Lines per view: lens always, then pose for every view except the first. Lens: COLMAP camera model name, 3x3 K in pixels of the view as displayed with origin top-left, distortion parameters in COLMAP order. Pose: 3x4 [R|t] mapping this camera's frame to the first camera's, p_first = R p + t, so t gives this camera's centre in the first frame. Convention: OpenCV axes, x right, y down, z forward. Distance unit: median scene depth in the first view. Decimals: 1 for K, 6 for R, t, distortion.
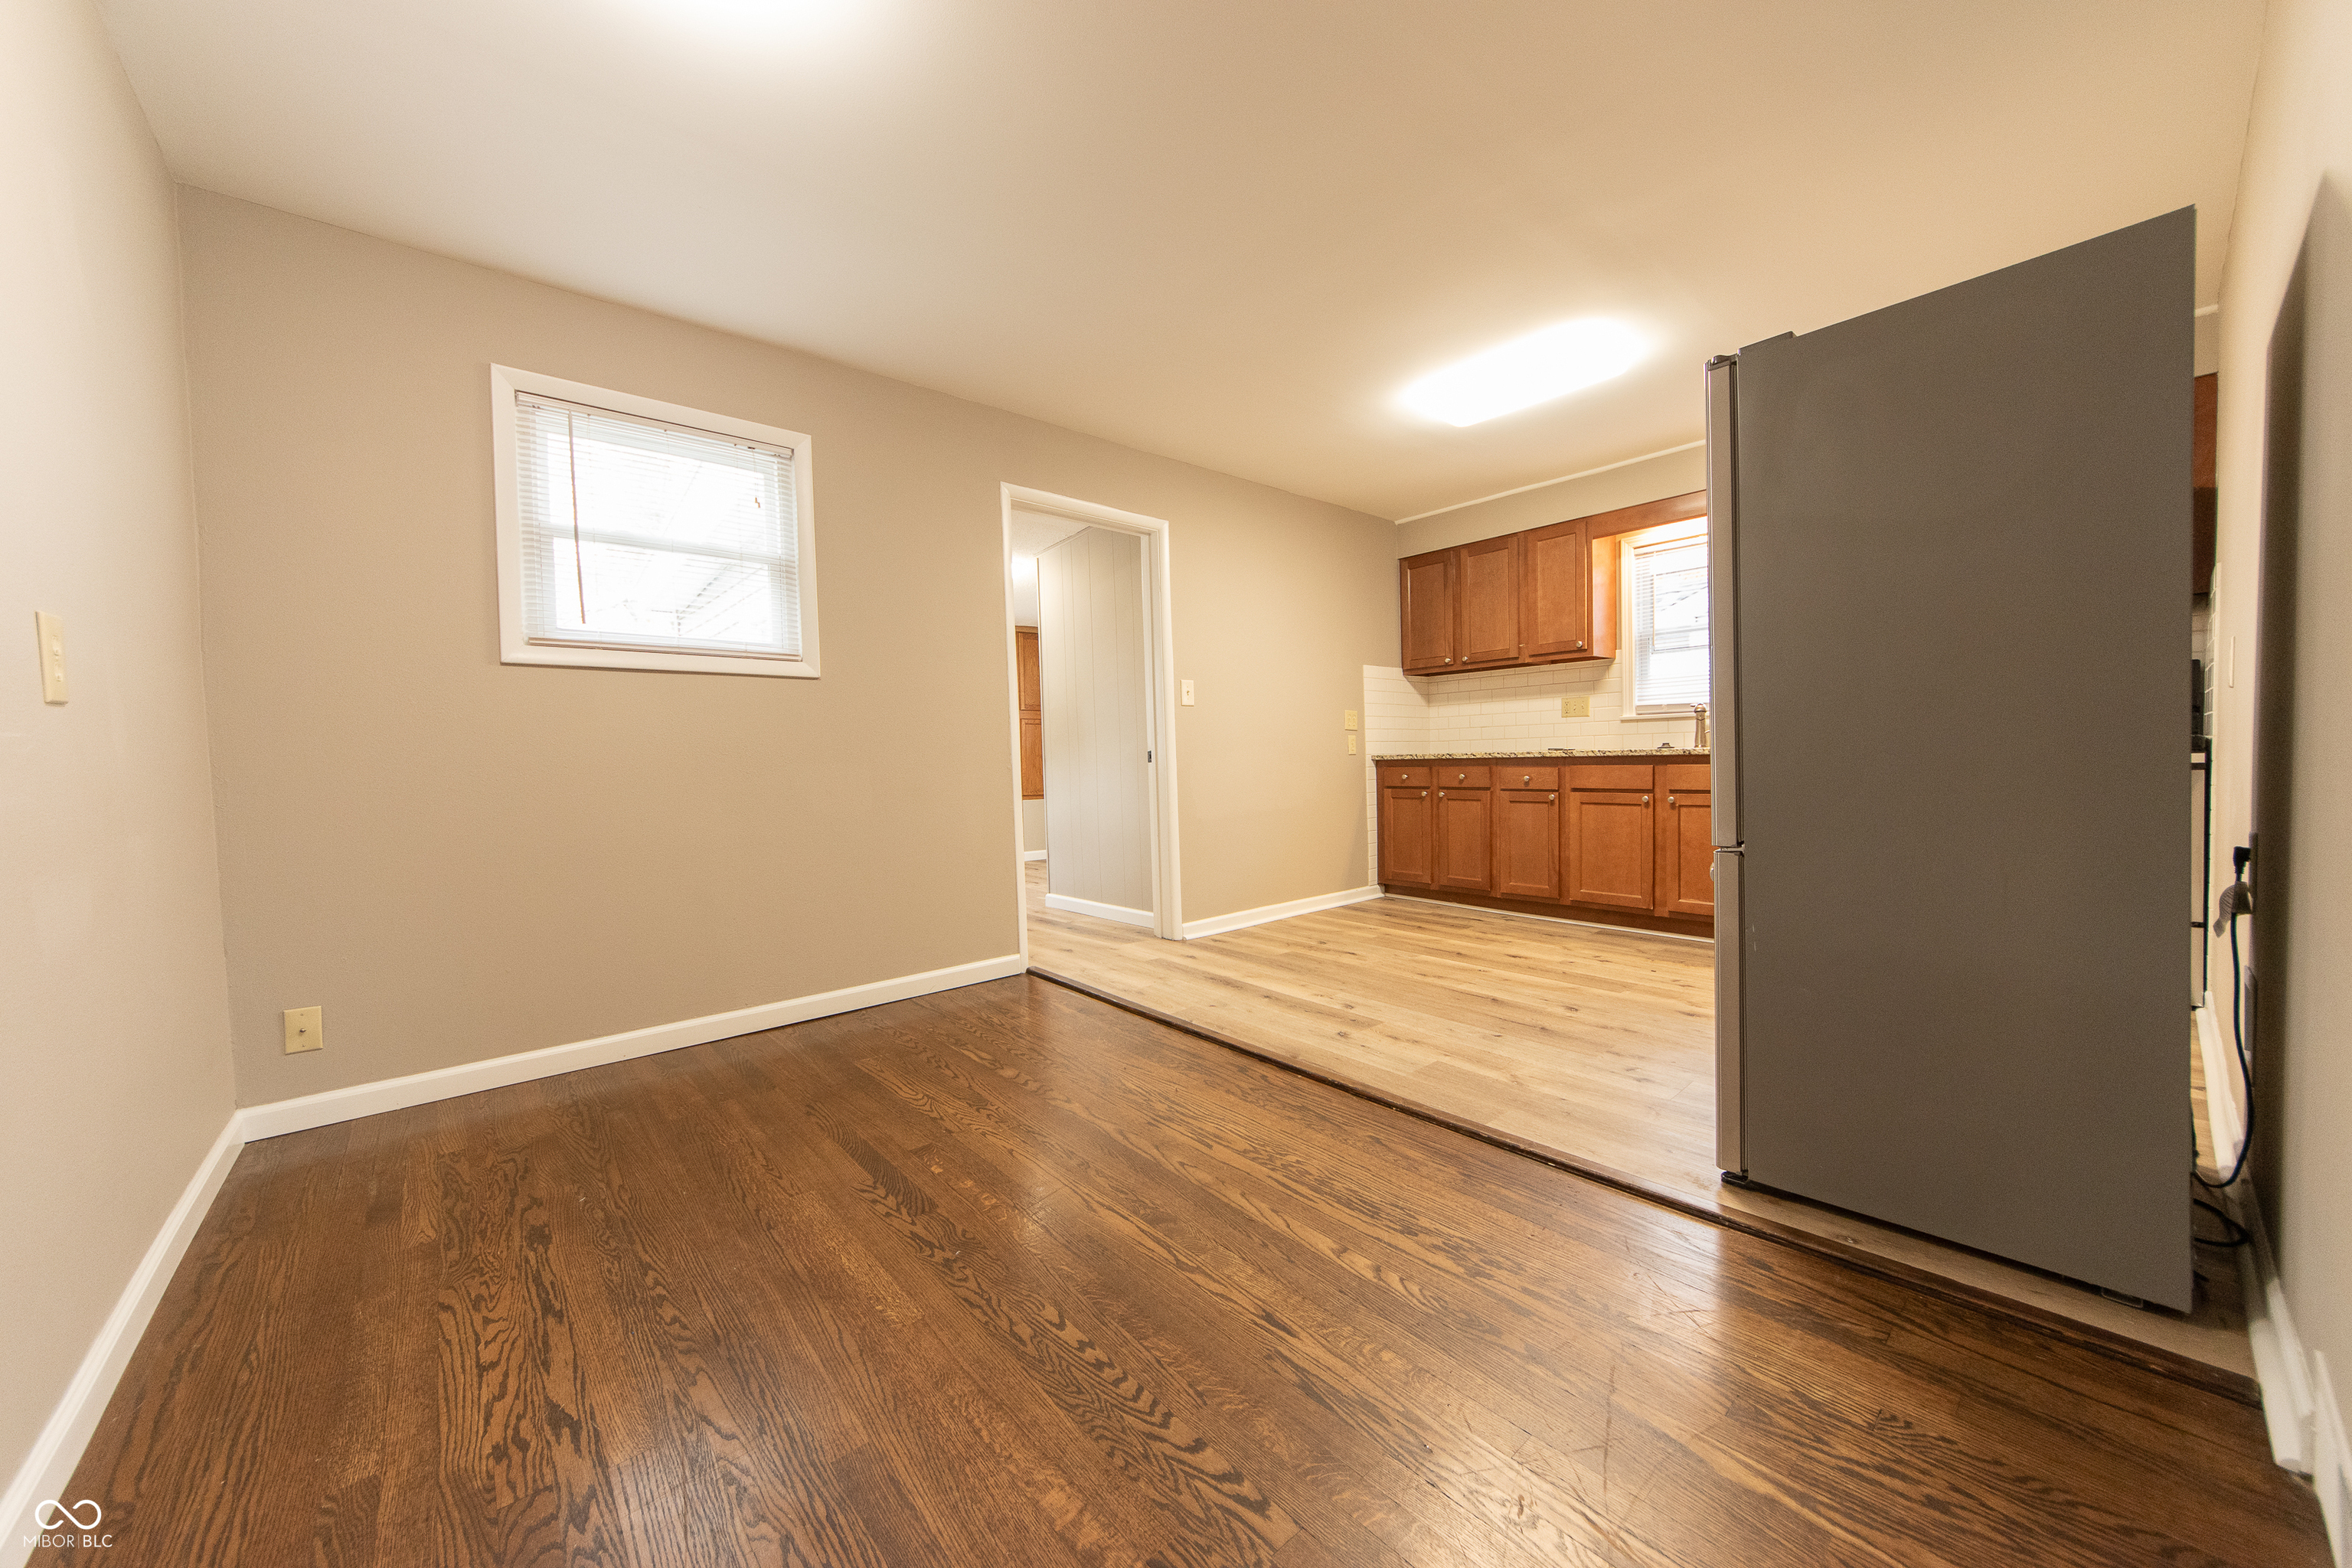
lens RADIAL K [[846.4, 0, 1179.7], [0, 846.4, 785.3], [0, 0, 1]] dist [-0.010891, 0.003794]
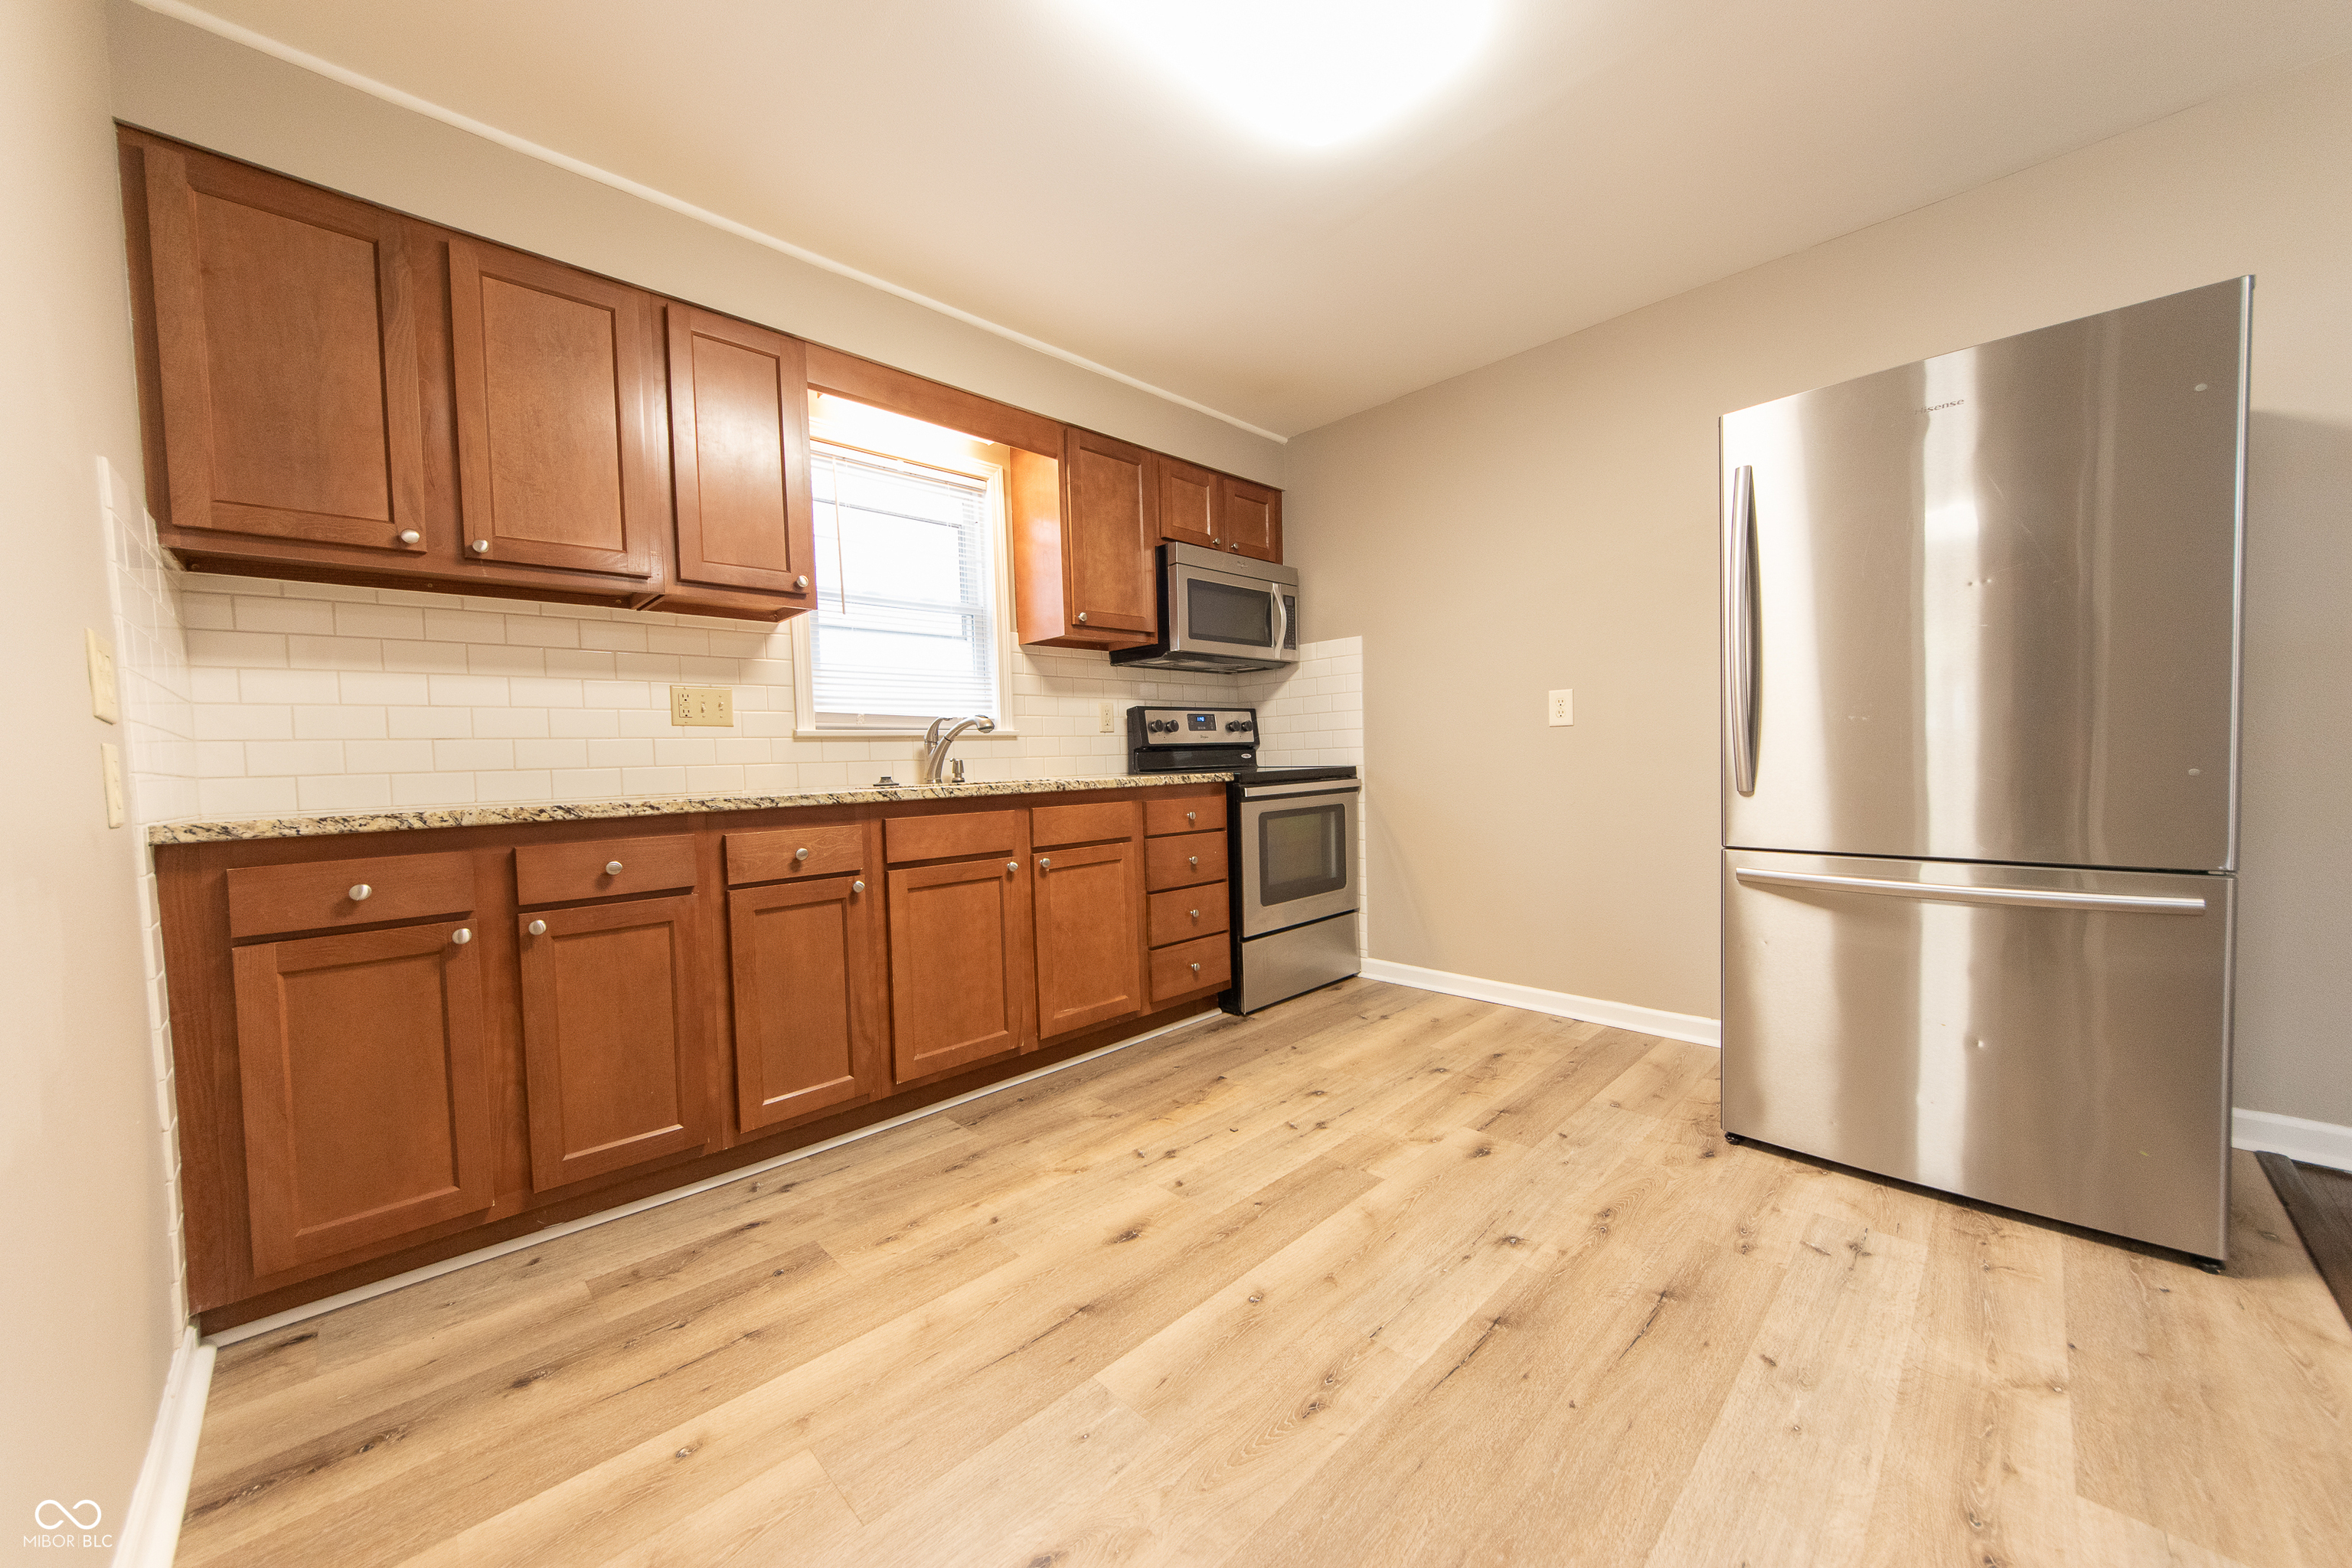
lens RADIAL K [[846.4, 0, 1179.7], [0, 846.4, 785.3], [0, 0, 1]] dist [-0.010891, 0.003794]
pose [[-0.056373, -0.003833, 0.998402, -0.045287], [0.068120, 0.997648, 0.007676, -0.032263], [-0.996083, 0.068444, -0.055979, 0.785810]]
